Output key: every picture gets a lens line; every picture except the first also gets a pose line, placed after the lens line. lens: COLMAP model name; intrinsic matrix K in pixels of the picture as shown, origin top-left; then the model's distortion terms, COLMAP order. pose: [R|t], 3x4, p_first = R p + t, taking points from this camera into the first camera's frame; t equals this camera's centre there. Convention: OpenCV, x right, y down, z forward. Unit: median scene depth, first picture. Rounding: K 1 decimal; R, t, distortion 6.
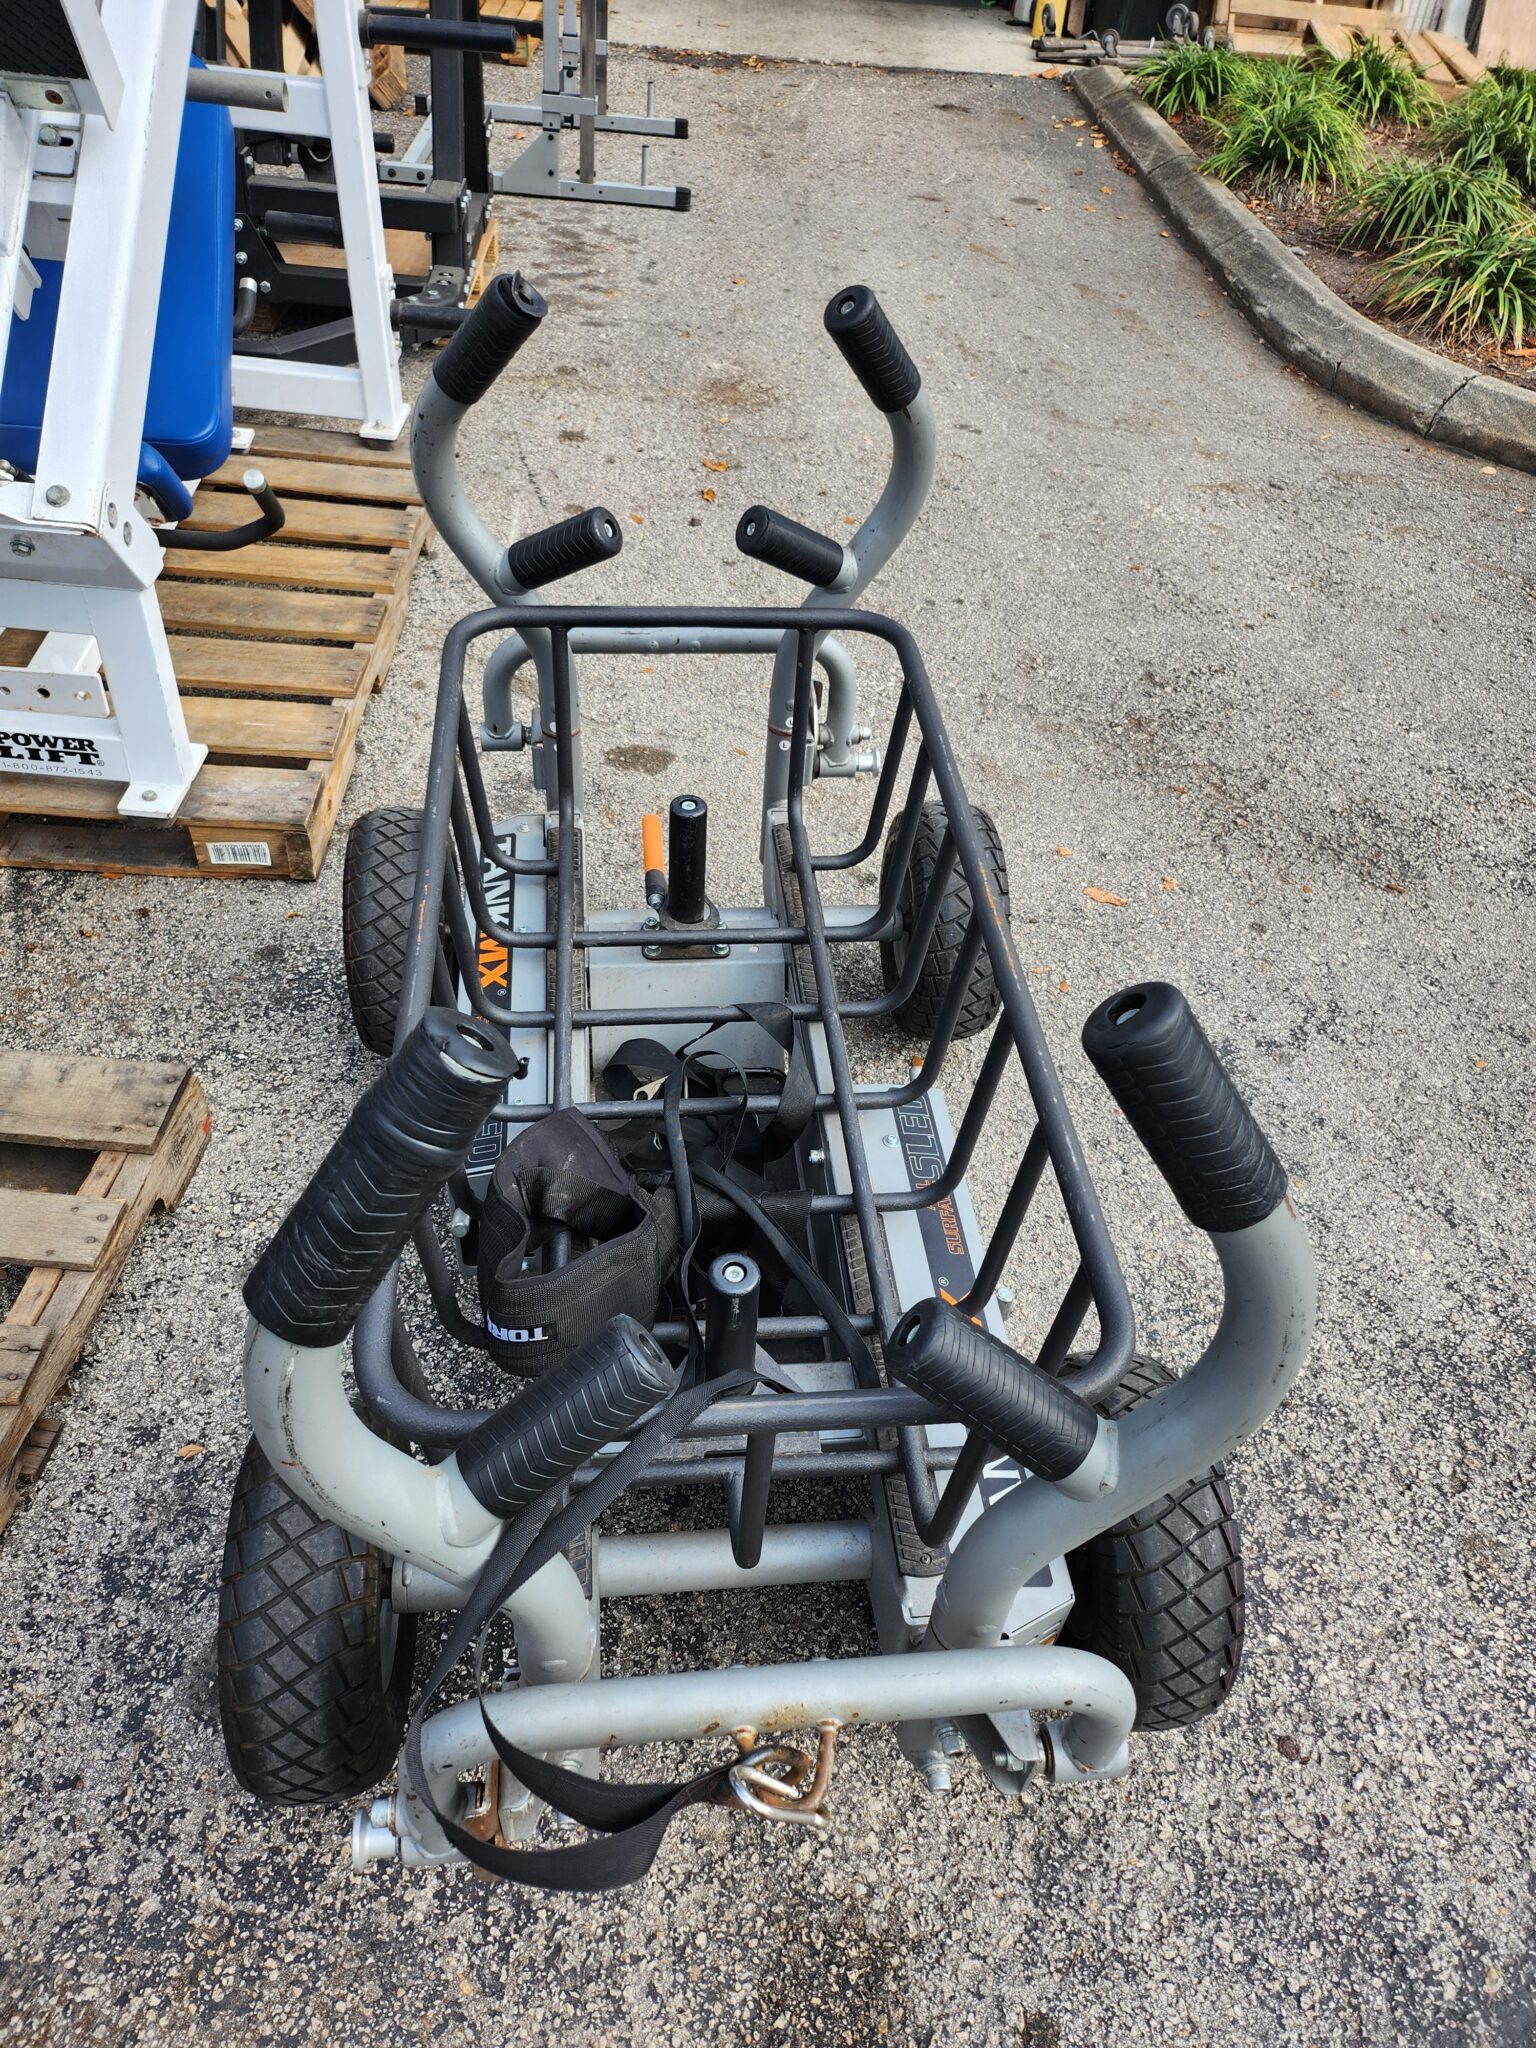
lens RADIAL K [[1439.4, 0, 760.3], [0, 1439.4, 1015.5], [0, 0, 1]] dist [0.054641, -0.053419]
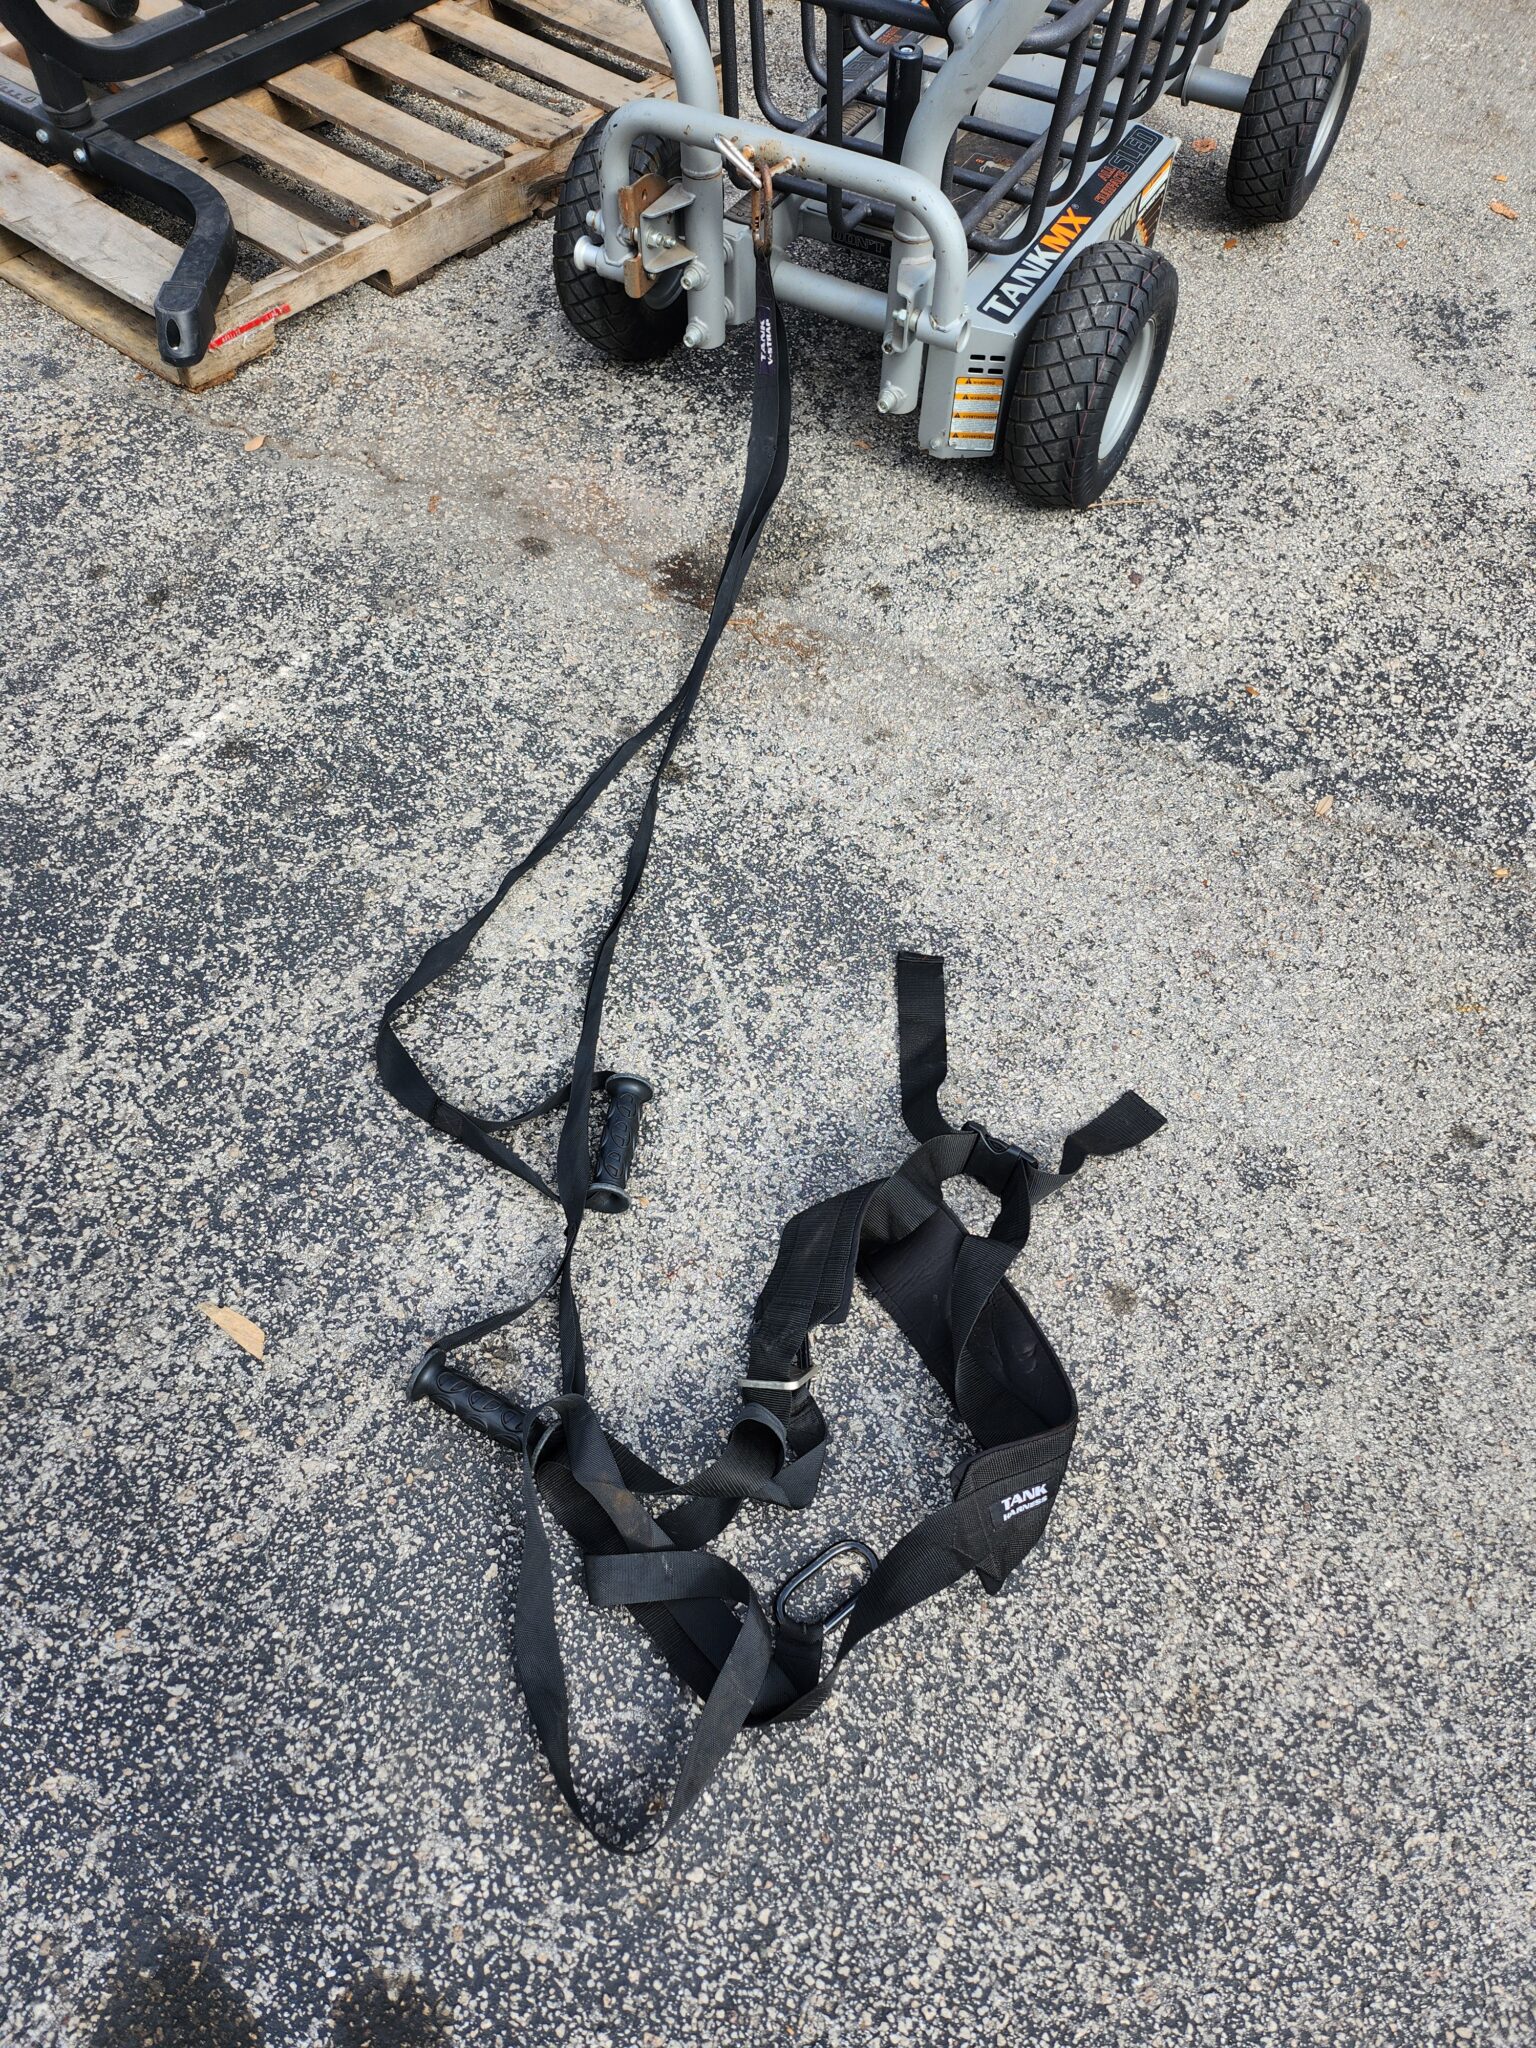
lens RADIAL K [[1439.4, 0, 749.5], [0, 1439.4, 1029.0], [0, 0, 1]] dist [0.054641, -0.053419]
pose [[0.814056, 0.453318, -0.363065, 0.784938], [-0.374709, 0.887556, 0.268026, 0.665845], [0.443742, -0.082144, 0.892382, -0.498150]]
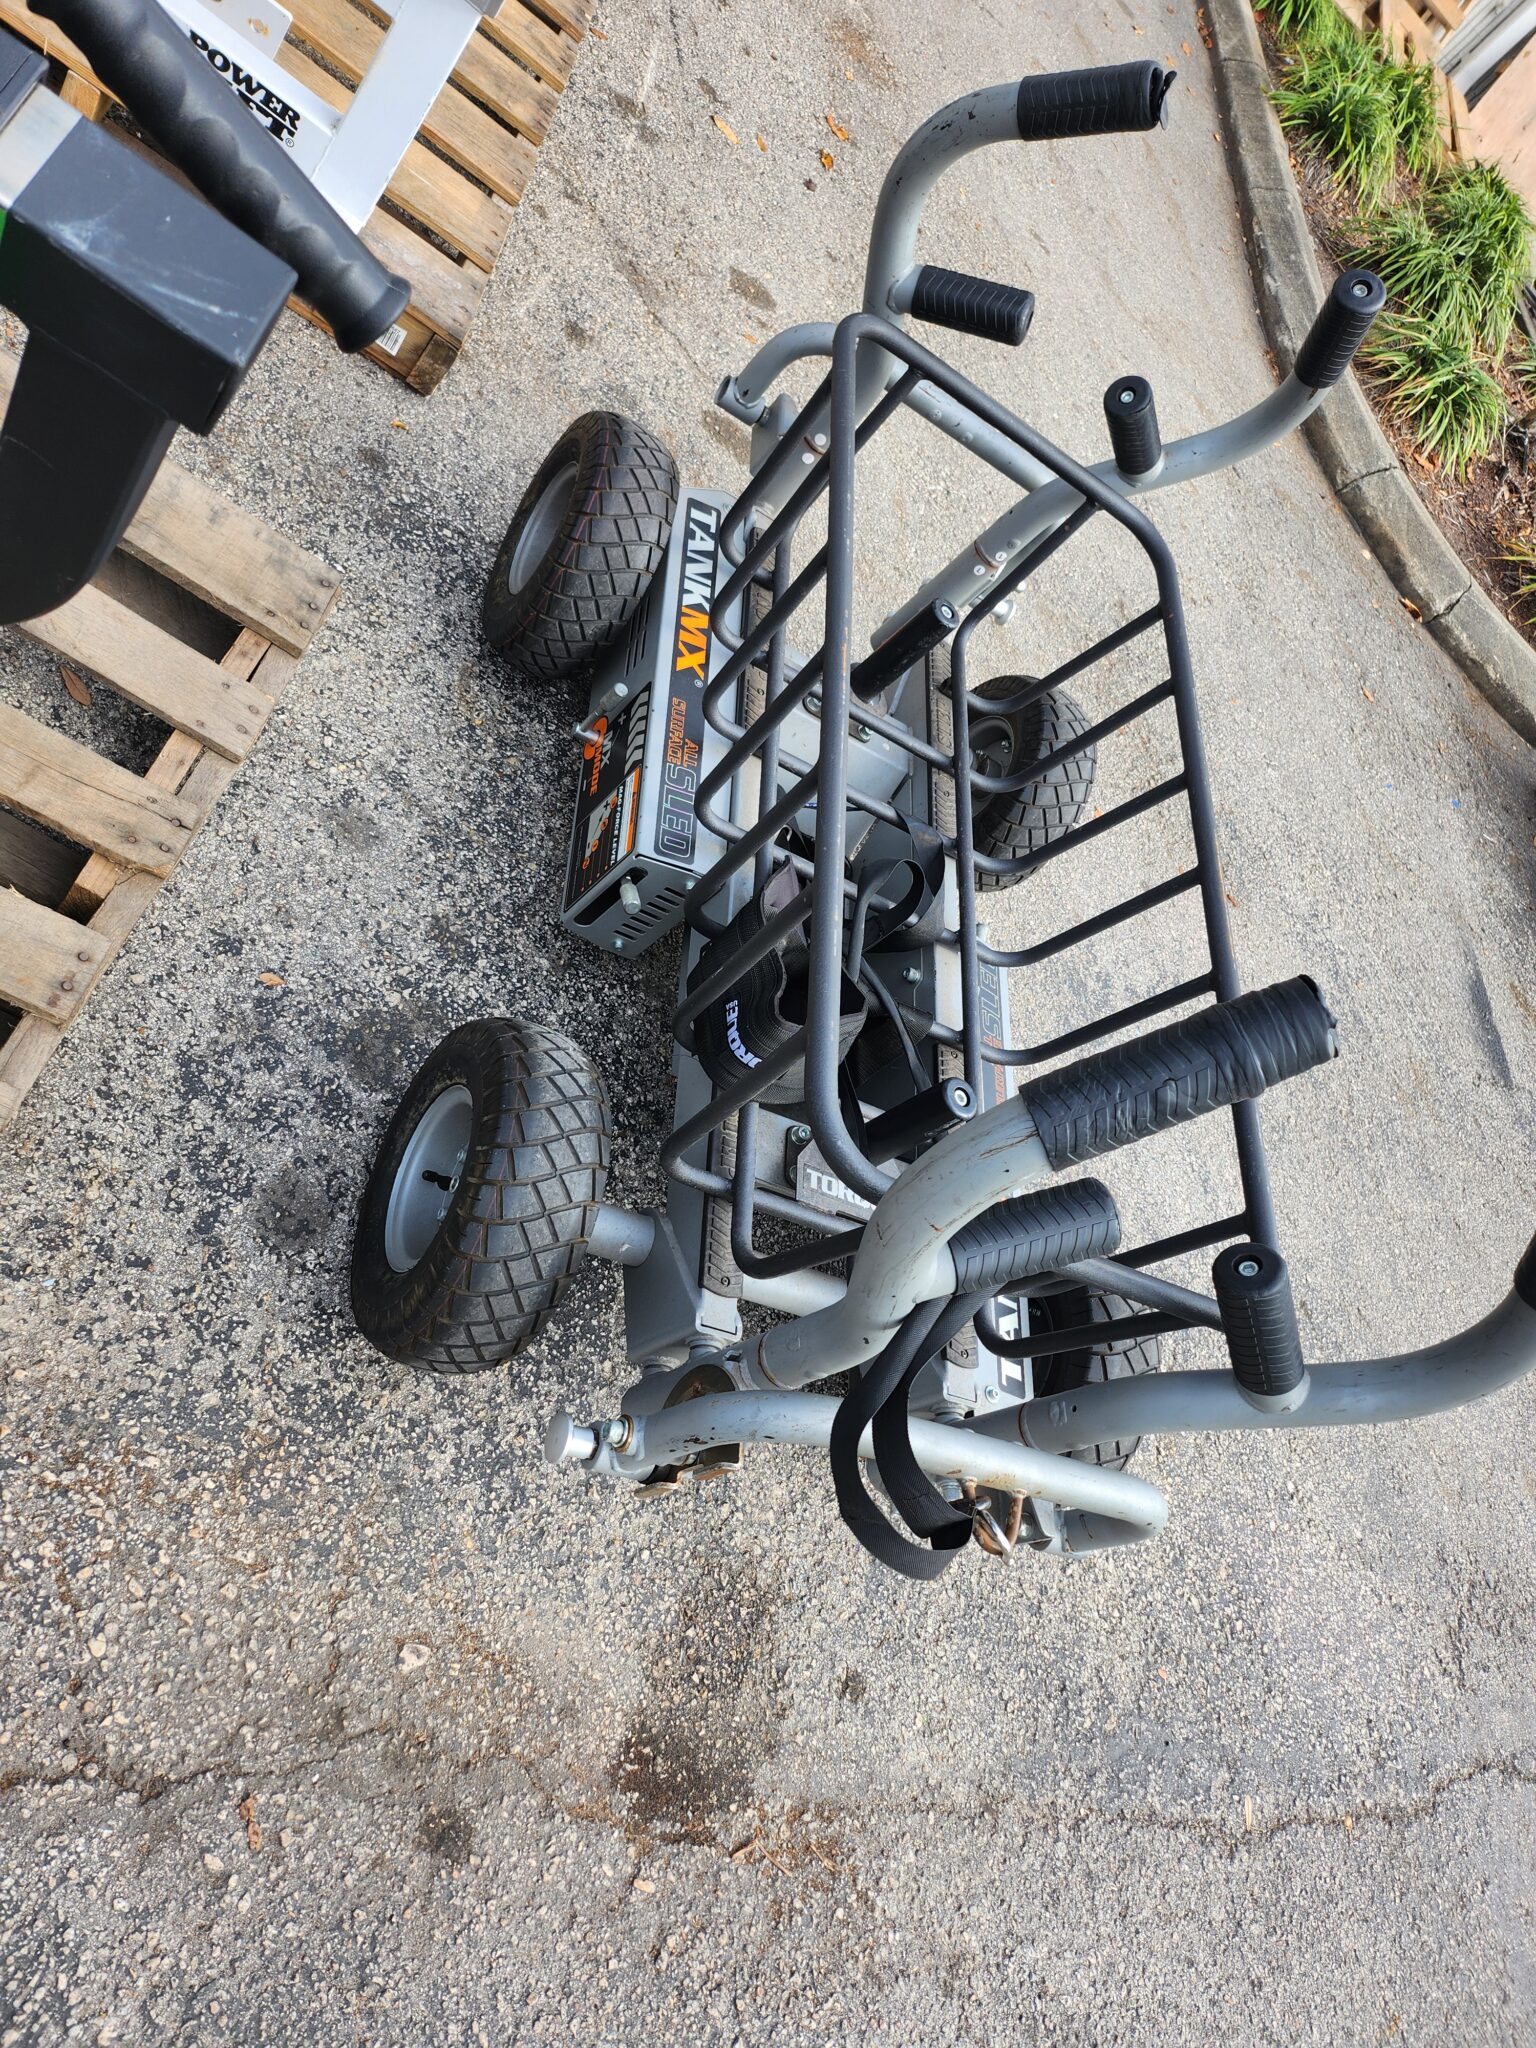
lens RADIAL K [[1439.4, 0, 763.6], [0, 1439.4, 1002.1], [0, 0, 1]] dist [0.054641, -0.053419]
pose [[0.830851, 0.398885, 0.388043, -0.549296], [-0.475150, 0.871470, 0.121540, 0.041267], [-0.289688, -0.285360, 0.913592, 0.010783]]
